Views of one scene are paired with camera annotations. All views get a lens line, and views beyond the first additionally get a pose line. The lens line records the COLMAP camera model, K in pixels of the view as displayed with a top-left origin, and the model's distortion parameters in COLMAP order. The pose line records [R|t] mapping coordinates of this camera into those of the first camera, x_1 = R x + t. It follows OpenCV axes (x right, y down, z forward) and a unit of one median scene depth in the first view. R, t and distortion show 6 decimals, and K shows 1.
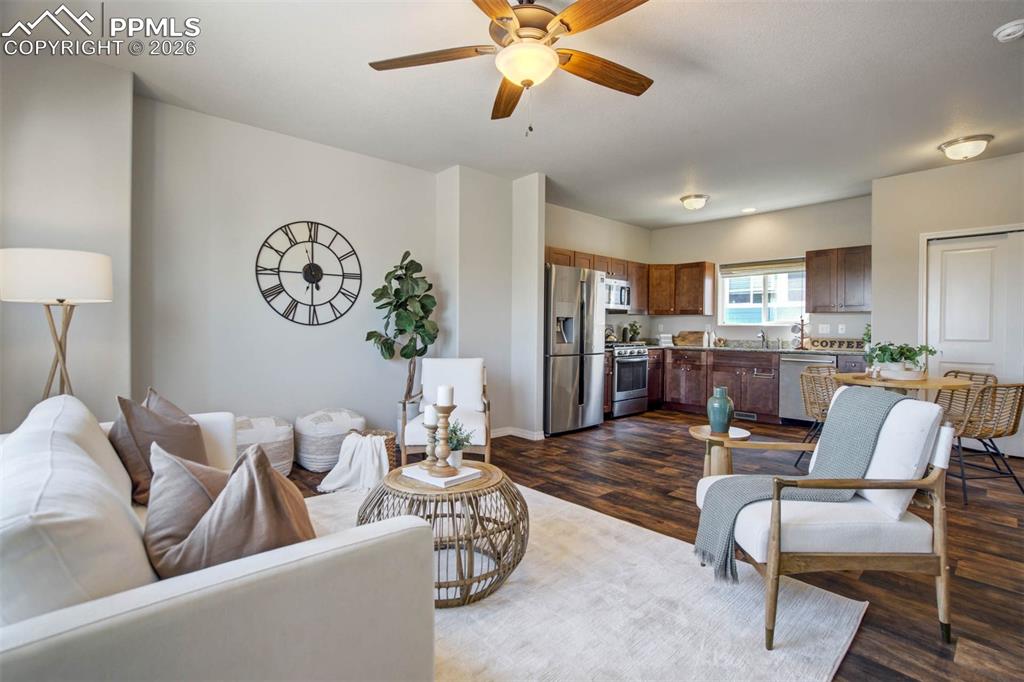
lens RADIAL K [[480.6, 0, 523.5], [0, 480.6, 335.9], [0, 0, 1]] dist [-0.037937, 0.022233]
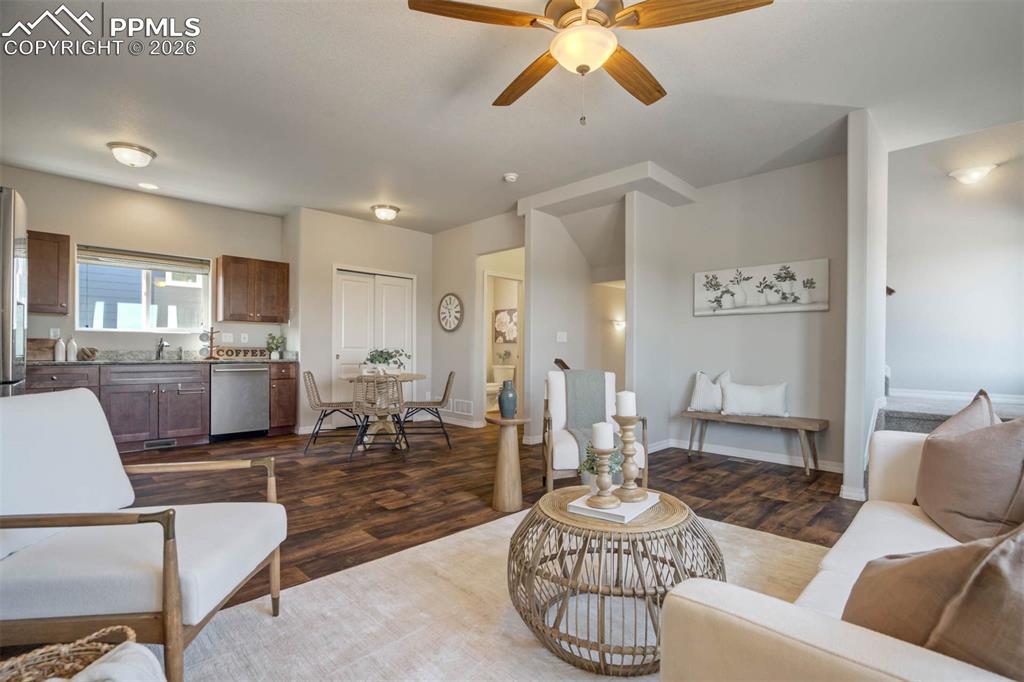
lens RADIAL K [[474.8, 0, 521.3], [0, 474.8, 345.6], [0, 0, 1]] dist [-0.038757, 0.020304]
pose [[-0.031143, 0.002713, 0.999511, -0.347373], [0.008150, 0.999964, -0.002461, 0.008871], [-0.999482, 0.008069, -0.031164, 0.425436]]
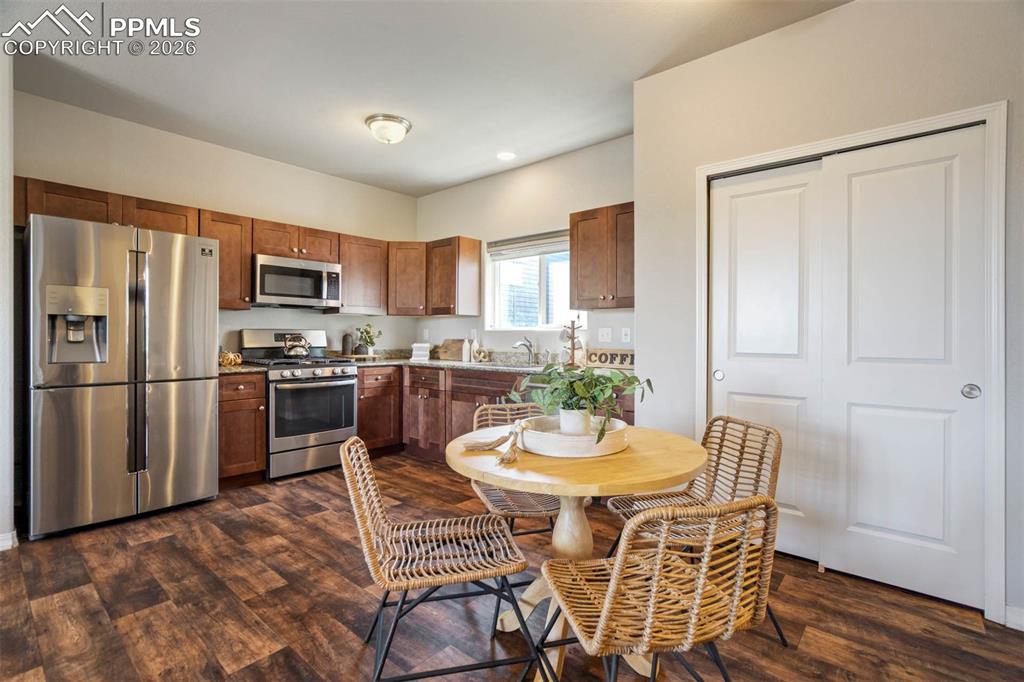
lens RADIAL K [[474.8, 0, 521.3], [0, 474.8, 345.6], [0, 0, 1]] dist [-0.038757, 0.020304]
pose [[0.994164, -0.004727, 0.107777, 0.447259], [0.003932, 0.999963, 0.007590, -0.005714], [-0.107809, -0.007122, 0.994146, 0.363674]]
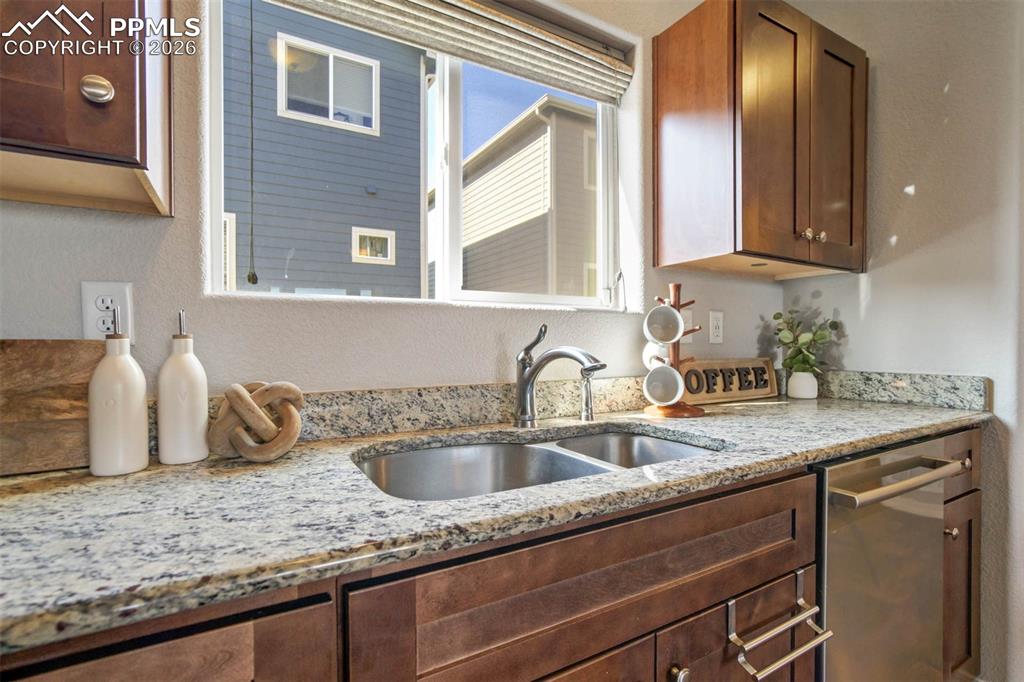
lens RADIAL K [[474.8, 0, 521.3], [0, 474.8, 345.6], [0, 0, 1]] dist [-0.038757, 0.020304]
pose [[0.228982, -0.017653, 0.973271, 0.343979], [0.011361, 0.999816, 0.015462, -0.009245], [-0.973364, 0.007516, 0.229141, 1.023361]]
